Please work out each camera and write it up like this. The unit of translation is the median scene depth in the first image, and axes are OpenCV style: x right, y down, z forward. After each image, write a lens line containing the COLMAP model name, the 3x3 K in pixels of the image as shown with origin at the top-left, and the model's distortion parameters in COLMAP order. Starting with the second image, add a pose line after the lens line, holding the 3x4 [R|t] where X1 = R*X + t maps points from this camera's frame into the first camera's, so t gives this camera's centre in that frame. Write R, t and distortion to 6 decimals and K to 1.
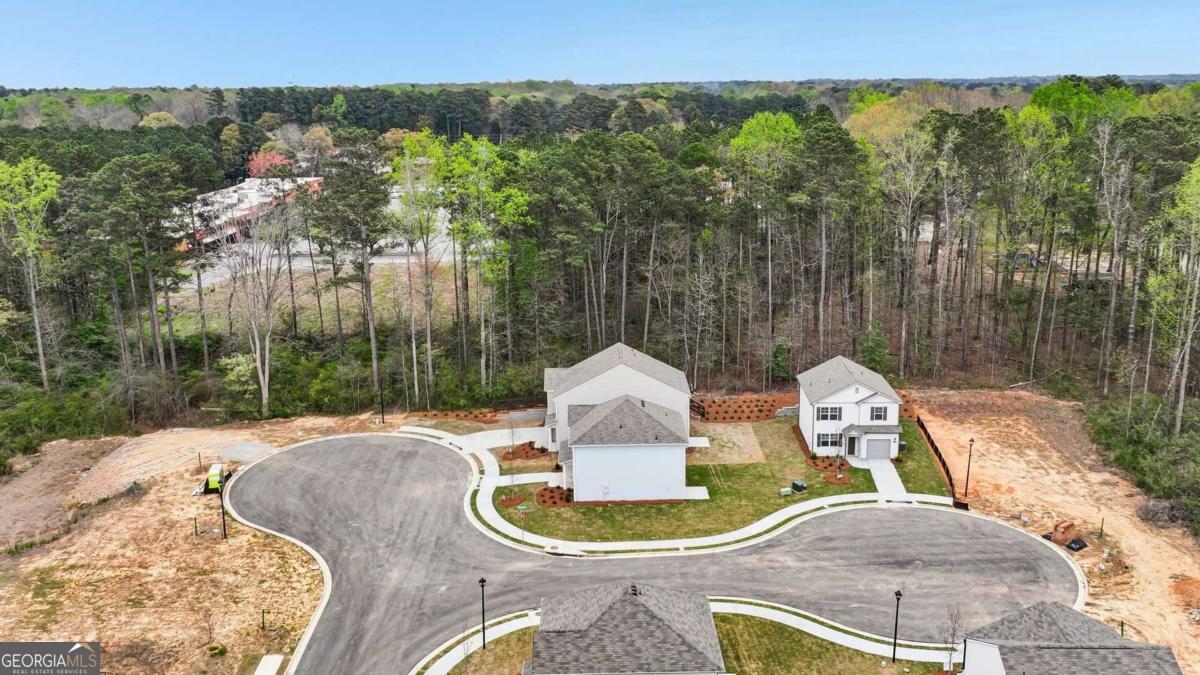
lens RADIAL K [[1008.1, 0, 600.4], [0, 1008.1, 330.9], [0, 0, 1]] dist [0.015598, -0.021026]
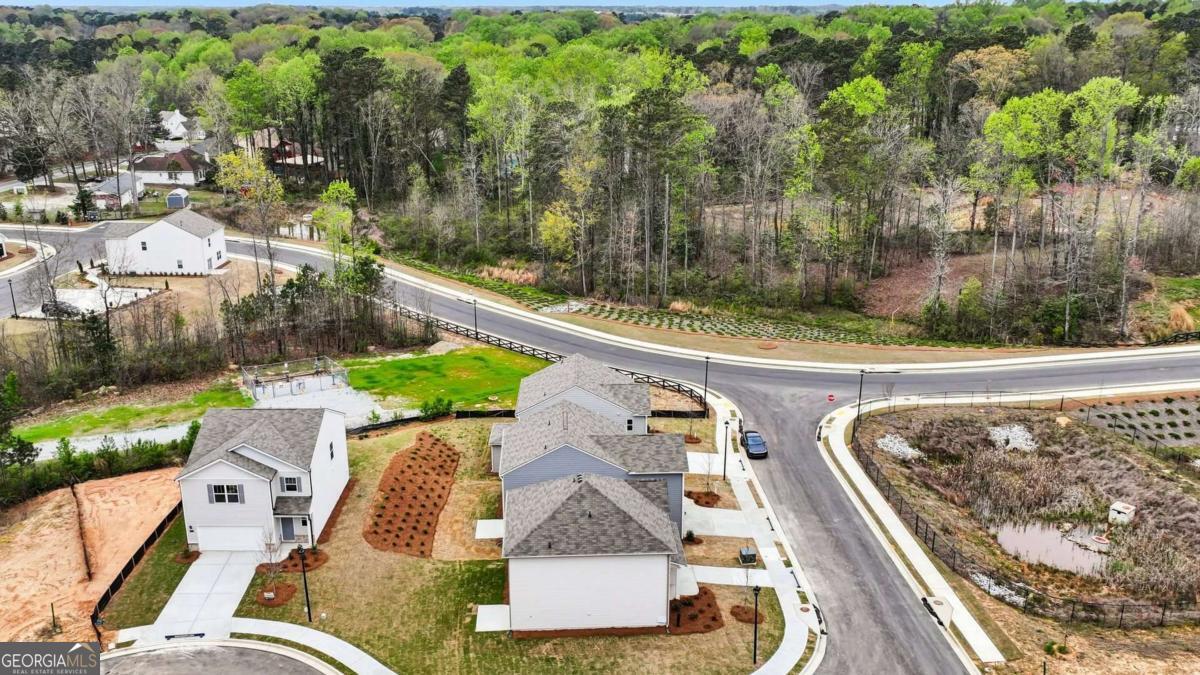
lens RADIAL K [[1008.1, 0, 601.1], [0, 1008.1, 337.2], [0, 0, 1]] dist [0.015598, -0.021026]
pose [[-0.999000, 0.030615, -0.032589, 0.027741], [0.008876, 0.850112, 0.526527, -0.293926], [0.043824, 0.525711, -0.849534, 1.227952]]
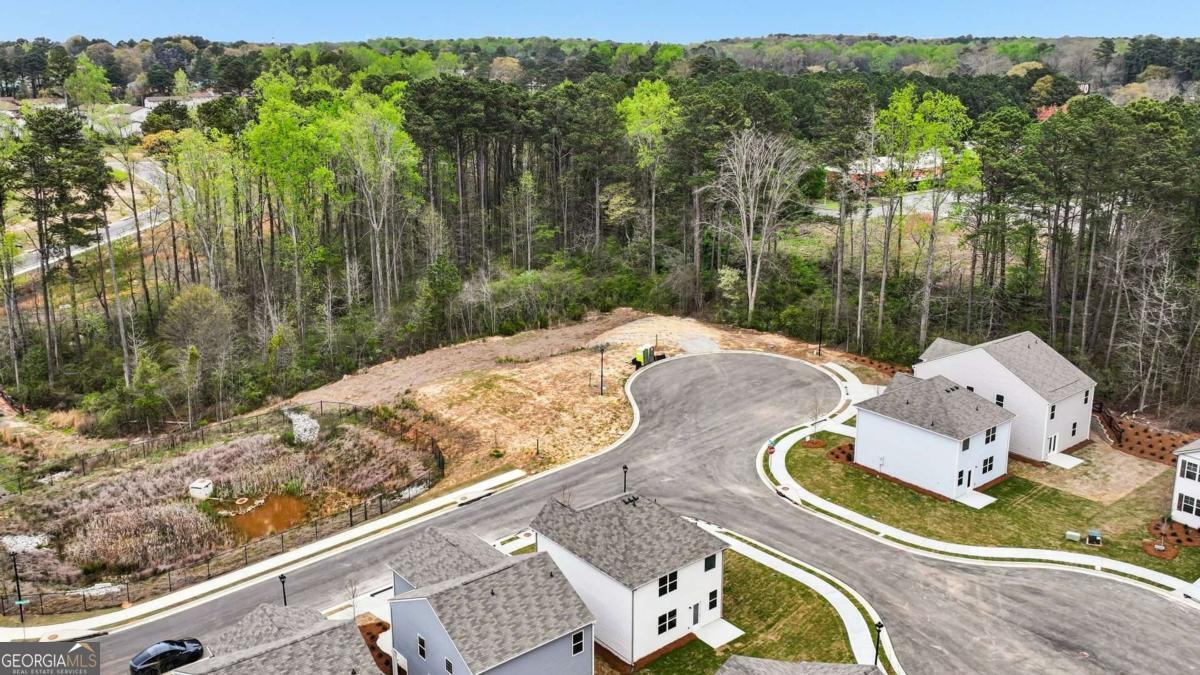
lens RADIAL K [[1008.1, 0, 613.2], [0, 1008.1, 299.6], [0, 0, 1]] dist [0.015598, -0.021026]
pose [[0.633402, 0.205692, -0.745985, 0.536555], [-0.192040, 0.975650, 0.105960, -0.046973], [0.749615, 0.076144, 0.657479, 0.159739]]
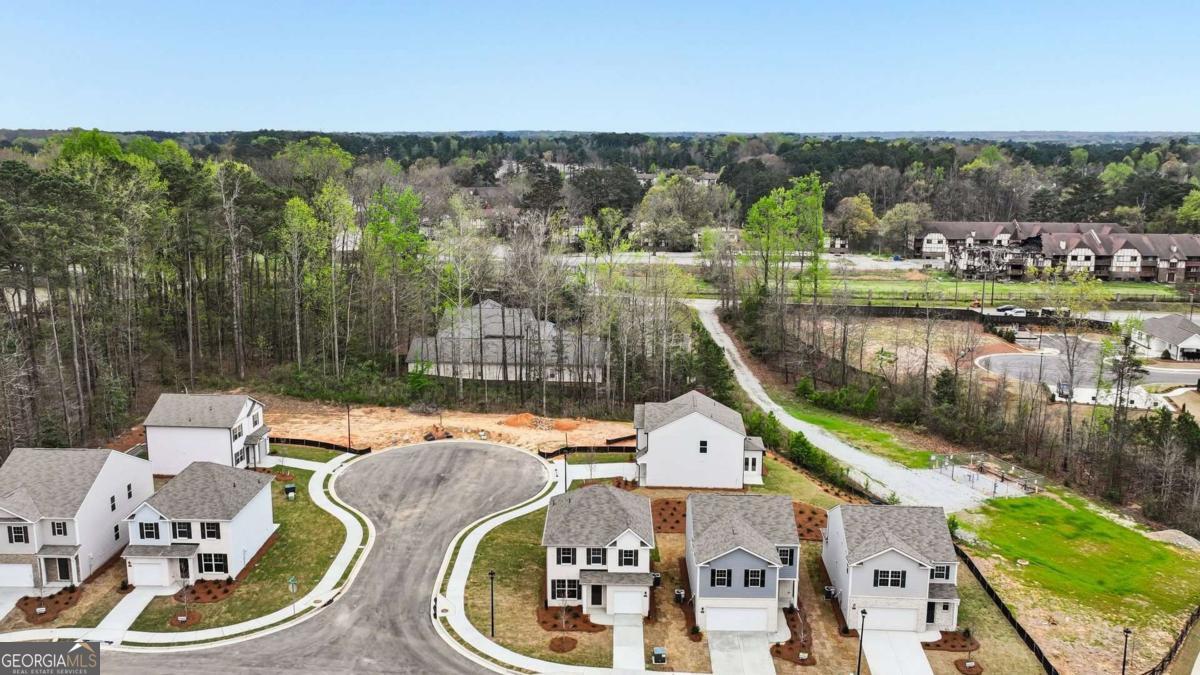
lens RADIAL K [[1008.1, 0, 588.6], [0, 1008.1, 337.1], [0, 0, 1]] dist [0.015598, -0.021026]
pose [[0.032966, -0.184326, 0.982312, -0.876929], [0.228389, 0.958230, 0.172143, -0.125653], [-0.973012, 0.218674, 0.073687, 0.579379]]
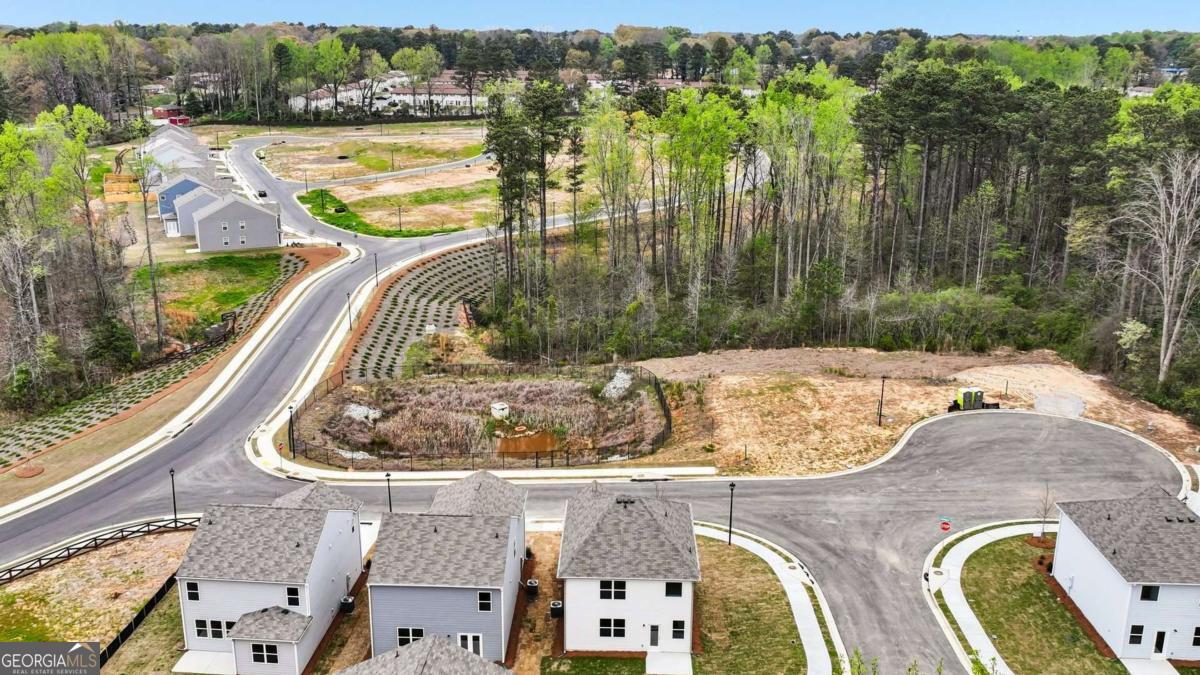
lens RADIAL K [[1008.1, 0, 593.1], [0, 1008.1, 341.0], [0, 0, 1]] dist [0.015598, -0.021026]
pose [[-0.040070, 0.305544, -0.951335, 0.683294], [-0.241695, 0.920862, 0.305937, -0.152163], [0.969525, 0.242192, 0.036950, 0.588873]]
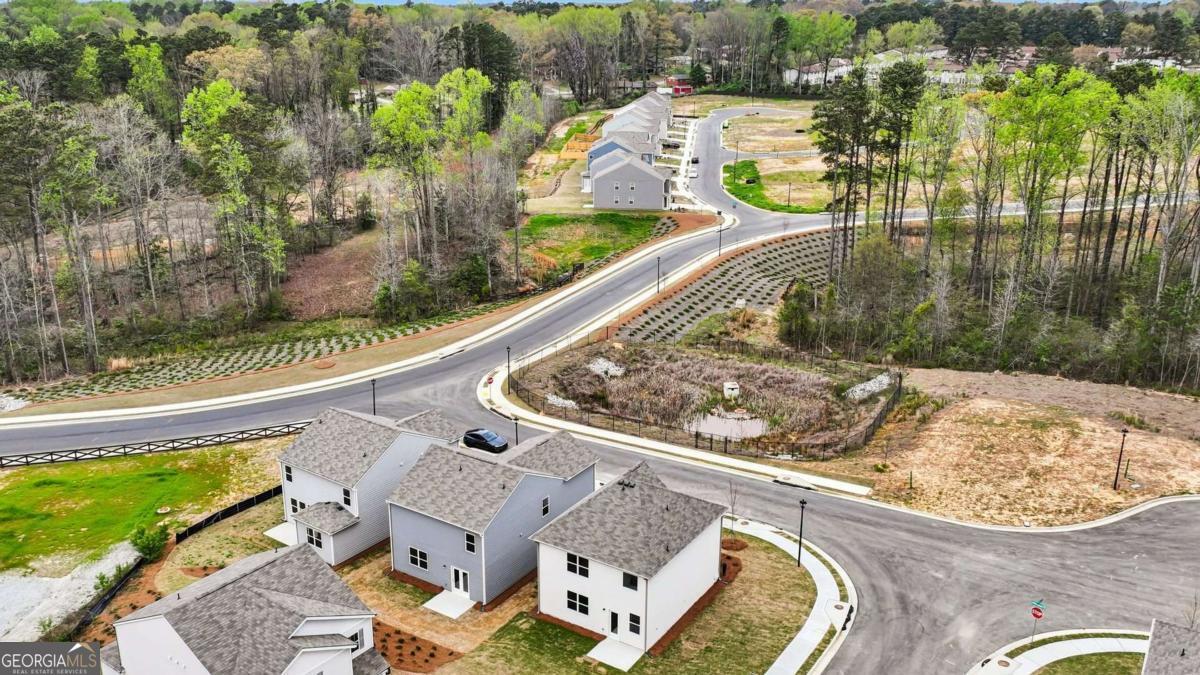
lens RADIAL K [[1008.1, 0, 596.4], [0, 1008.1, 338.3], [0, 0, 1]] dist [0.015598, -0.021026]
pose [[-0.551532, 0.275418, -0.787374, 0.570096], [-0.189287, 0.877972, 0.439699, -0.229345], [0.812393, 0.391547, -0.432097, 0.918662]]
